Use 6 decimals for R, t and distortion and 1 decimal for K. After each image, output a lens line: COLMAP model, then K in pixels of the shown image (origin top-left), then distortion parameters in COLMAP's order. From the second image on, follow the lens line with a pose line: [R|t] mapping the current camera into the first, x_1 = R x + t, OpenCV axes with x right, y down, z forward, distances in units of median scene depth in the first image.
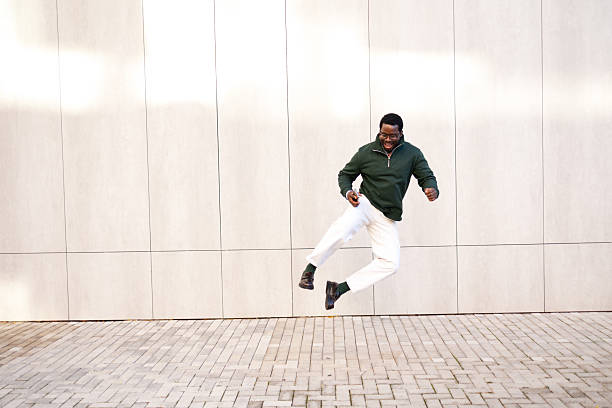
lens RADIAL K [[621.7, 0, 306.0], [0, 621.7, 204.0], [0, 0, 1]] dist [-0.011503, 0.006838]
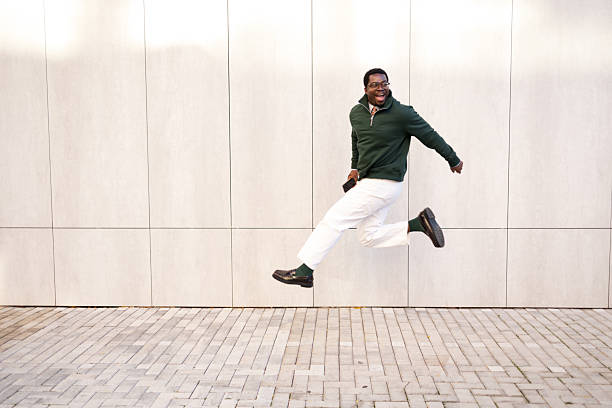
lens RADIAL K [[621.7, 0, 306.0], [0, 621.7, 204.0], [0, 0, 1]] dist [-0.011503, 0.006838]
pose [[0.999777, 0.017549, -0.011758, -0.028872], [-0.017088, 0.999123, 0.038238, 0.007099], [0.012419, -0.038029, 0.999199, 0.173473]]
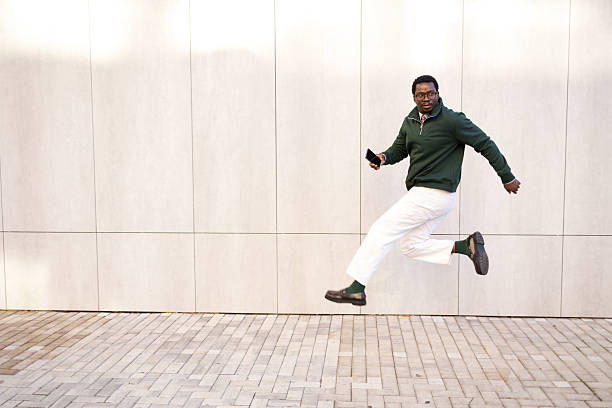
lens RADIAL K [[621.7, 0, 306.0], [0, 621.7, 204.0], [0, 0, 1]] dist [-0.011503, 0.006838]
pose [[0.998810, 0.021184, -0.043935, -0.074089], [-0.019377, 0.998965, 0.041154, -0.001870], [0.044761, -0.040254, 0.998186, 0.195494]]
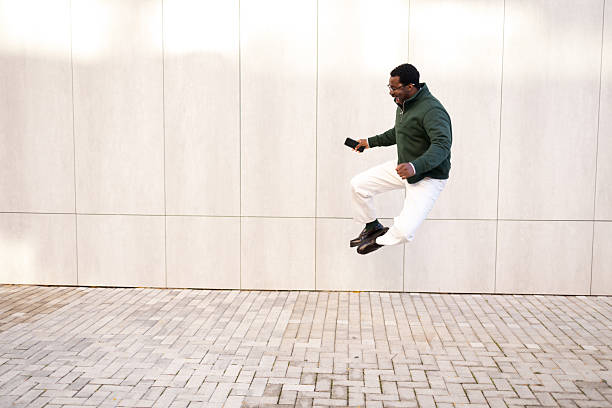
lens RADIAL K [[621.7, 0, 306.0], [0, 621.7, 204.0], [0, 0, 1]] dist [-0.011503, 0.006838]
pose [[0.998992, 0.031706, -0.031768, -0.011809], [-0.030268, 0.998539, 0.044768, 0.013499], [0.033141, -0.043761, 0.998492, 0.092705]]
